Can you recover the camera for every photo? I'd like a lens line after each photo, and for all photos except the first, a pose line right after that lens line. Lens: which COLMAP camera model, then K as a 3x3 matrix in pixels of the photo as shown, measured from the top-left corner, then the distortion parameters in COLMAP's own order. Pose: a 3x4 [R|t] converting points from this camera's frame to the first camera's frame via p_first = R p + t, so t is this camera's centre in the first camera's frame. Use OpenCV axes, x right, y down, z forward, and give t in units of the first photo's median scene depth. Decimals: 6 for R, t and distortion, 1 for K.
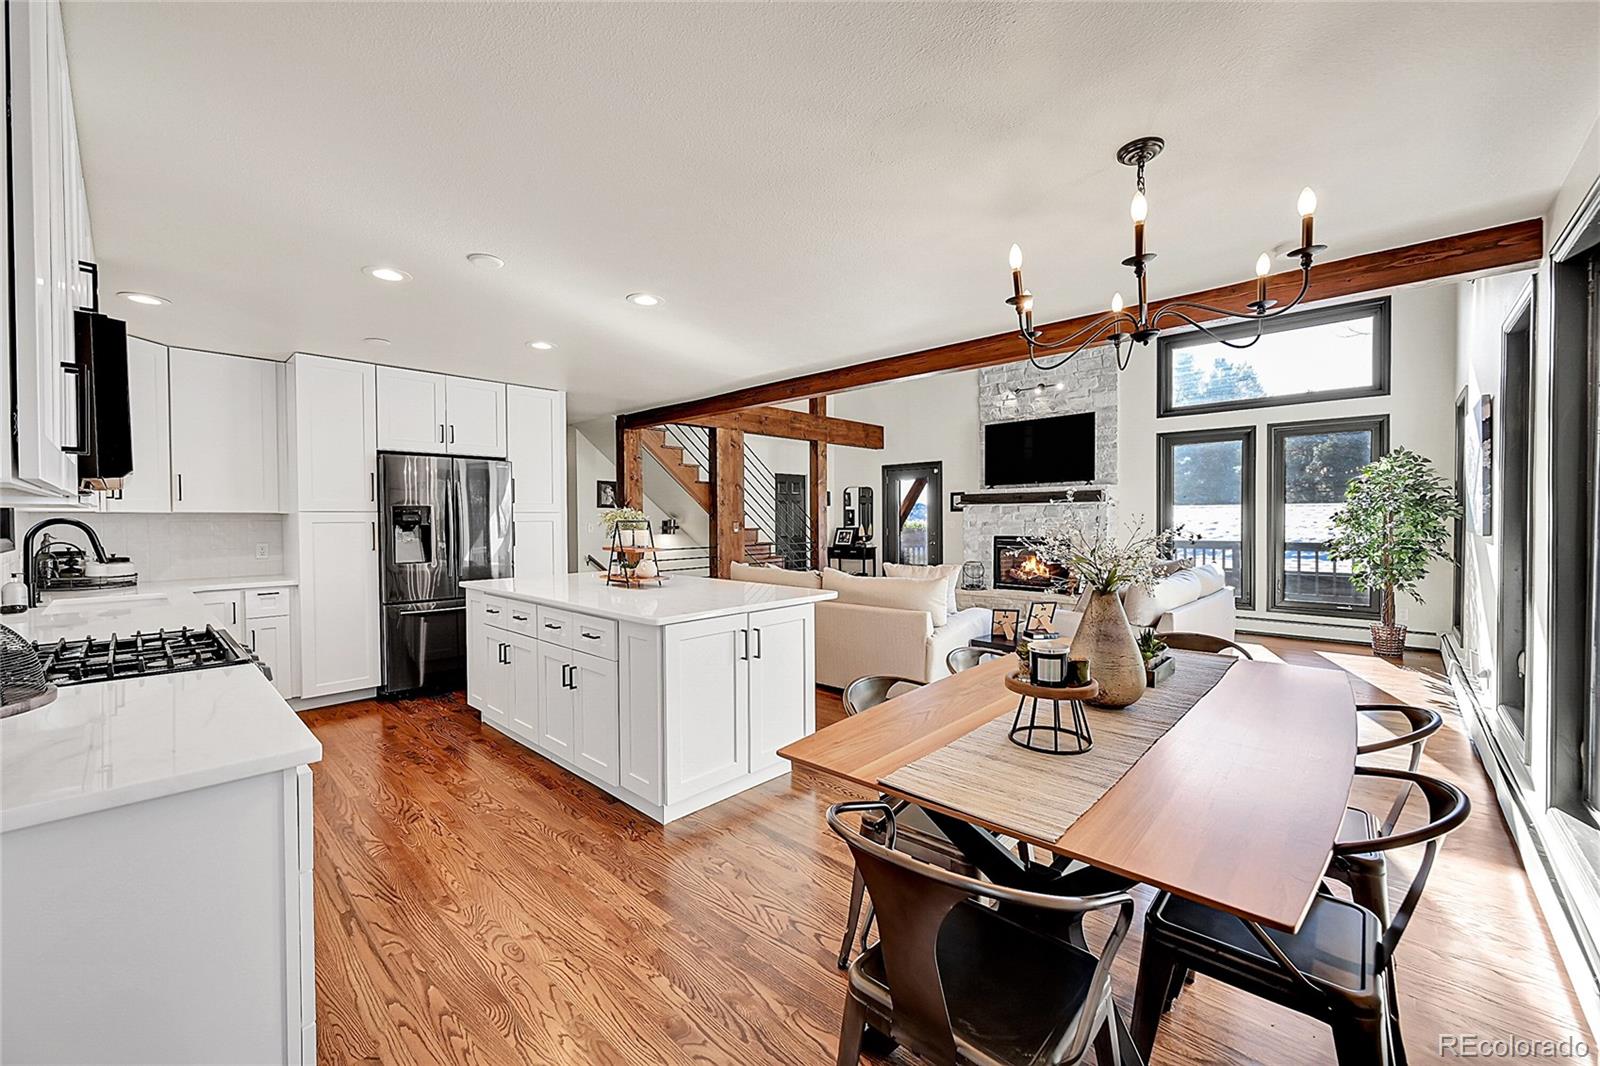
lens RADIAL K [[627.3, 0, 801.1], [0, 627.3, 529.2], [0, 0, 1]] dist [-0.003309, 0.000274]
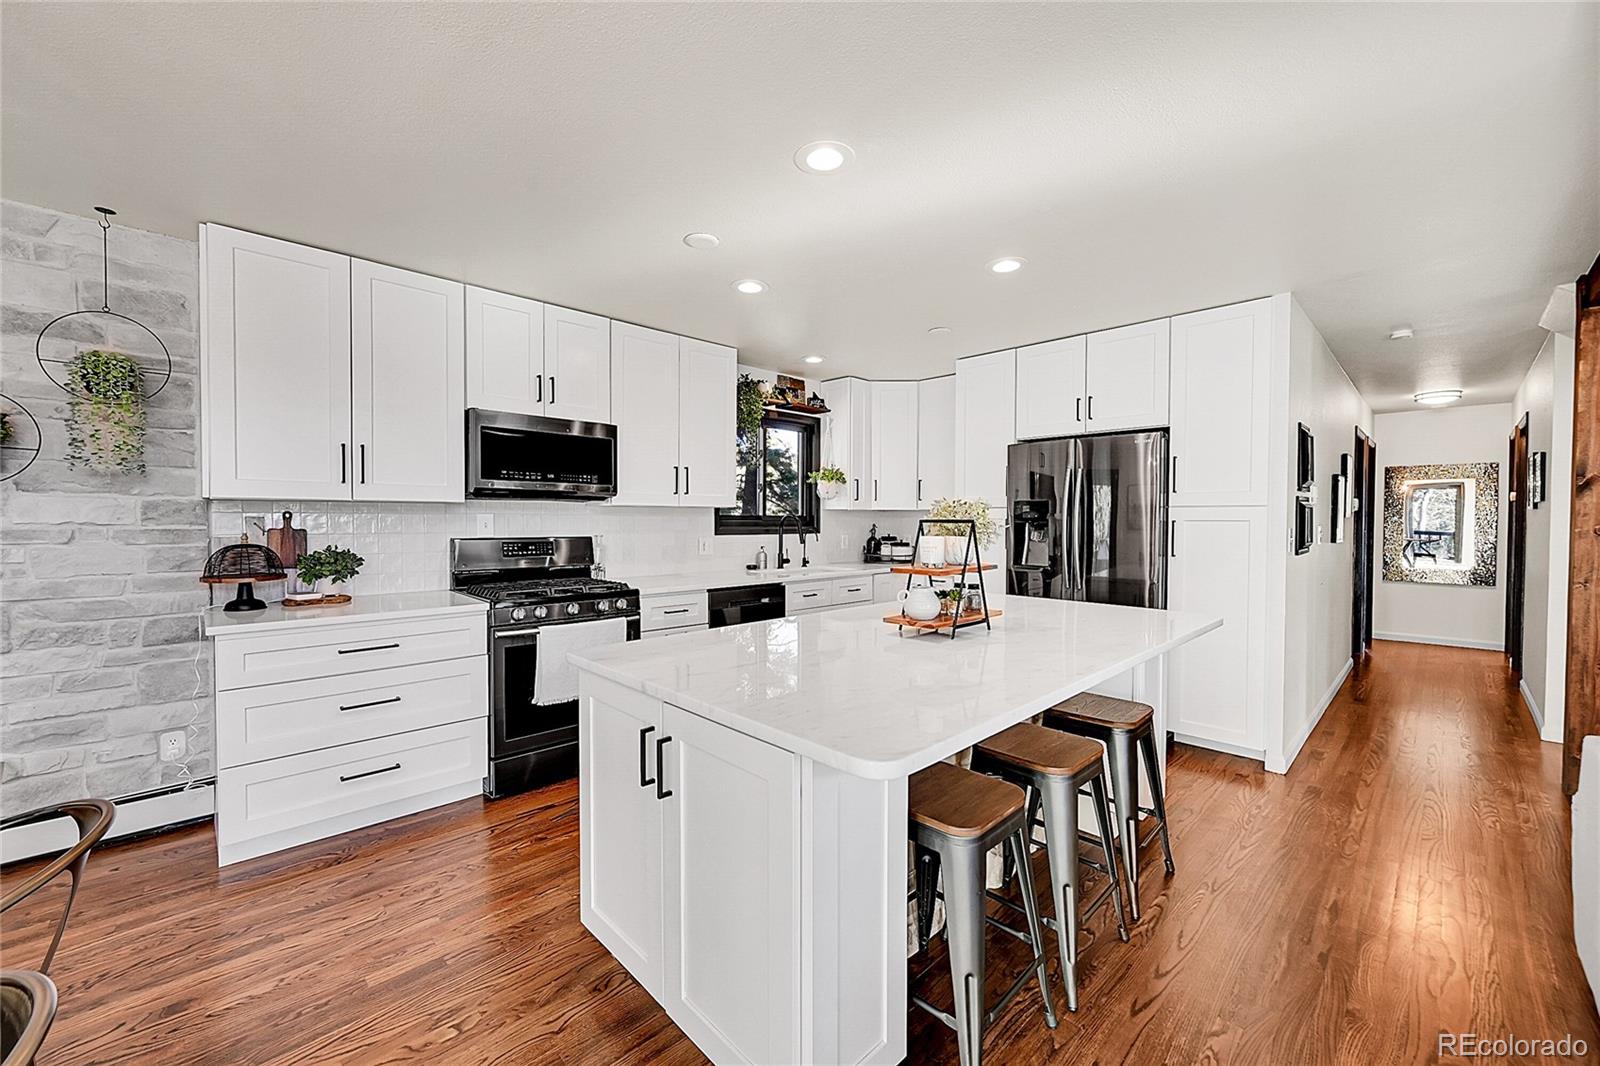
lens RADIAL K [[627.3, 0, 802.5], [0, 627.3, 532.5], [0, 0, 1]] dist [-0.003309, 0.000274]
pose [[-0.046581, 0.029086, -0.998491, 0.196424], [-0.018260, 0.999384, 0.029964, -0.009512], [0.998748, 0.019628, -0.046021, 0.531587]]
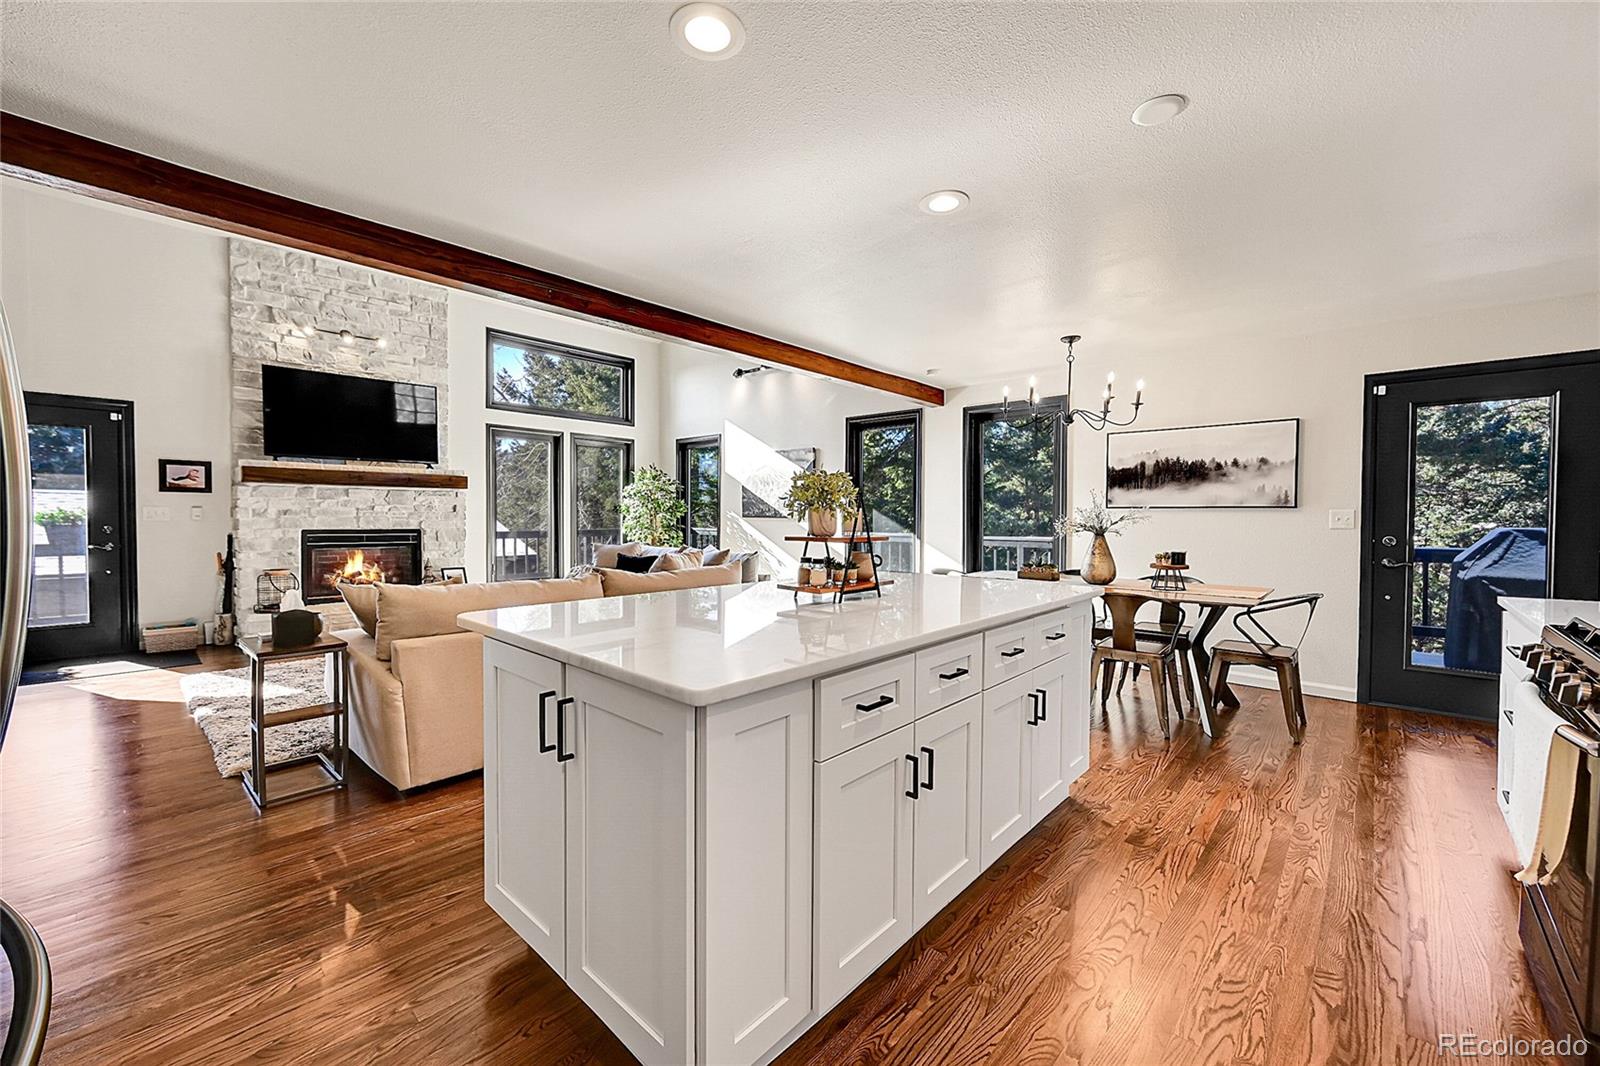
lens RADIAL K [[627.3, 0, 799.8], [0, 627.3, 526.4], [0, 0, 1]] dist [-0.003309, 0.000274]
pose [[-0.005350, -0.008294, 0.999951, -0.528464], [0.011179, 0.999903, 0.008353, 0.009726], [-0.999923, 0.011223, -0.005256, 0.618705]]
